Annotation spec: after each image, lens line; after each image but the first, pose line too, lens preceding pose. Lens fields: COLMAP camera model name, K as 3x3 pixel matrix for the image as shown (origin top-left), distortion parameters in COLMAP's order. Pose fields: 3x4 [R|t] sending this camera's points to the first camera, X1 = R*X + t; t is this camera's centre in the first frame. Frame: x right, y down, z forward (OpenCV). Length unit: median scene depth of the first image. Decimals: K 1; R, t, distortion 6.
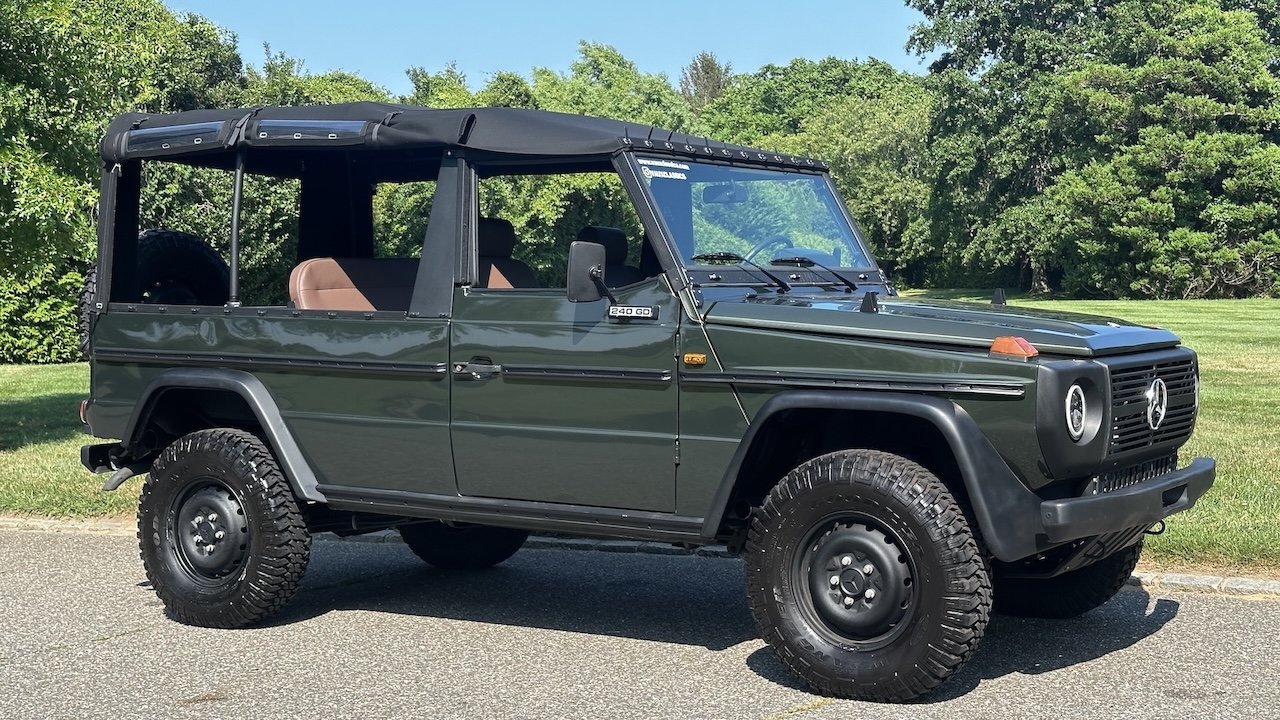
lens RADIAL K [[1788.3, 0, 646.6], [0, 1788.3, 353.5], [0, 0, 1]] dist [0.131541, 0.000000]
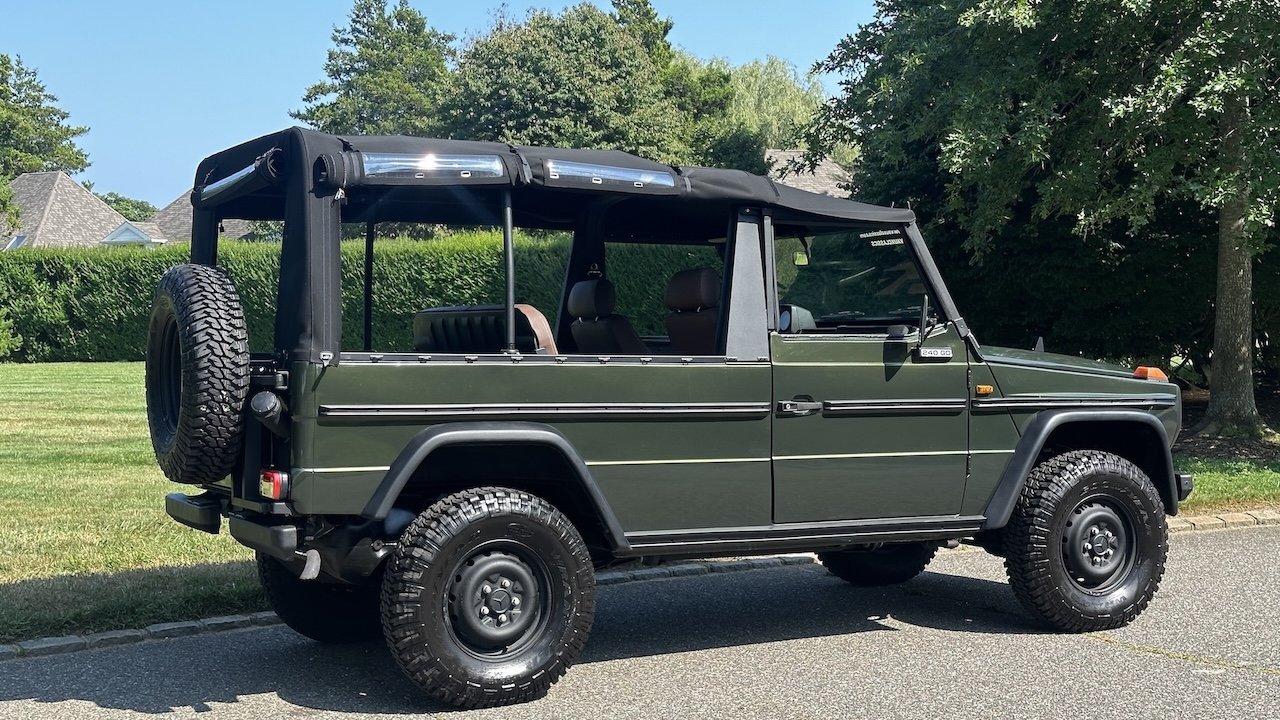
lens RADIAL K [[1788.3, 0, 635.1], [0, 1788.3, 358.7], [0, 0, 1]] dist [0.131541, 0.000000]
pose [[0.488841, -0.005145, 0.872357, -0.993794], [0.037996, 0.999159, -0.015398, -0.007047], [-0.871545, 0.040674, 0.488626, 0.486700]]
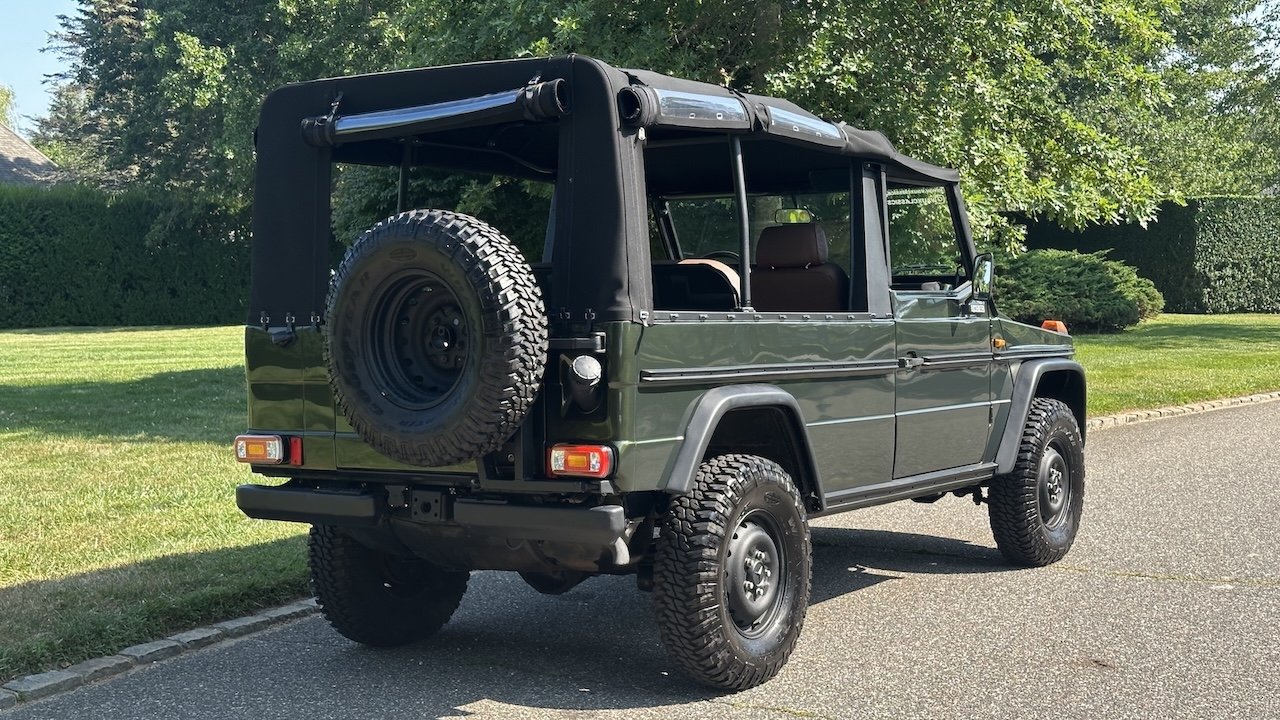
lens RADIAL K [[1788.3, 0, 668.0], [0, 1788.3, 373.9], [0, 0, 1]] dist [0.131541, 0.000000]
pose [[-0.004516, -0.033892, 0.999415, -1.084922], [0.054890, 0.997910, 0.034089, -0.027486], [-0.998482, 0.055012, -0.002647, 1.030929]]
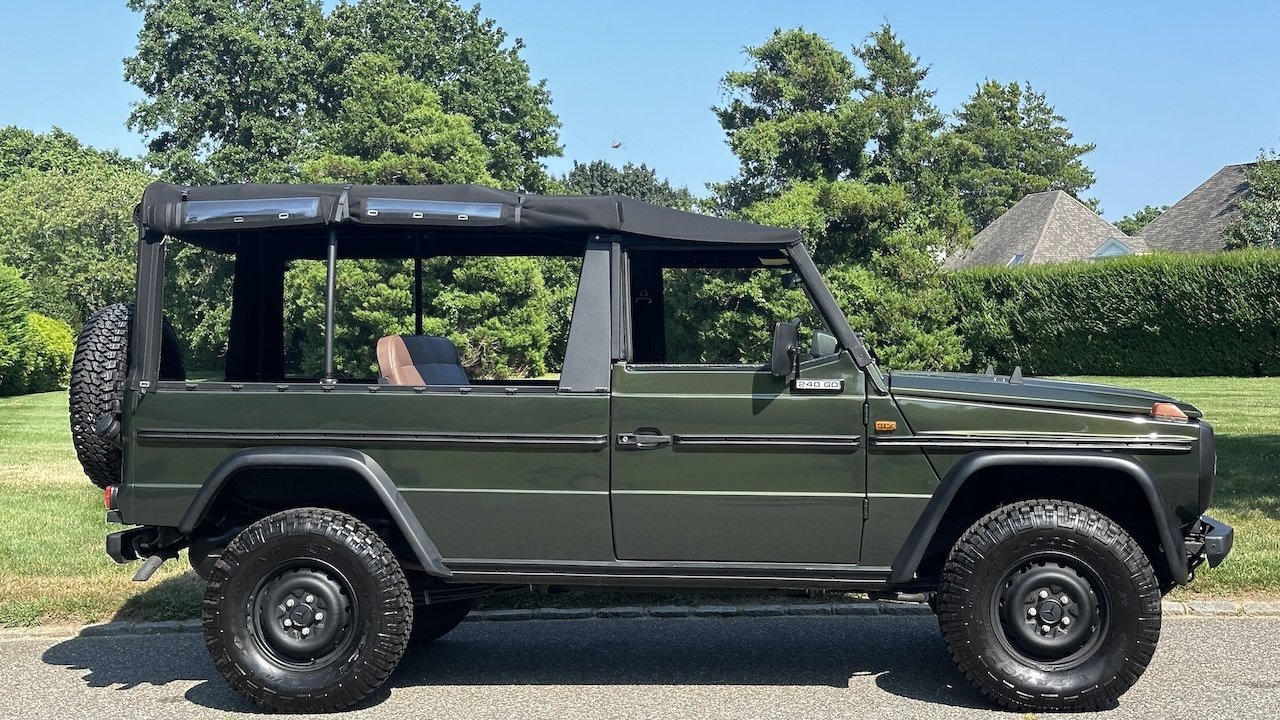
lens RADIAL K [[1788.3, 0, 645.4], [0, 1788.3, 356.4], [0, 0, 1]] dist [0.131541, 0.000000]
pose [[0.891802, 0.002622, 0.452418, -0.514427], [0.017428, 0.999042, -0.040145, 0.001682], [-0.452090, 0.043687, 0.890902, 0.042146]]
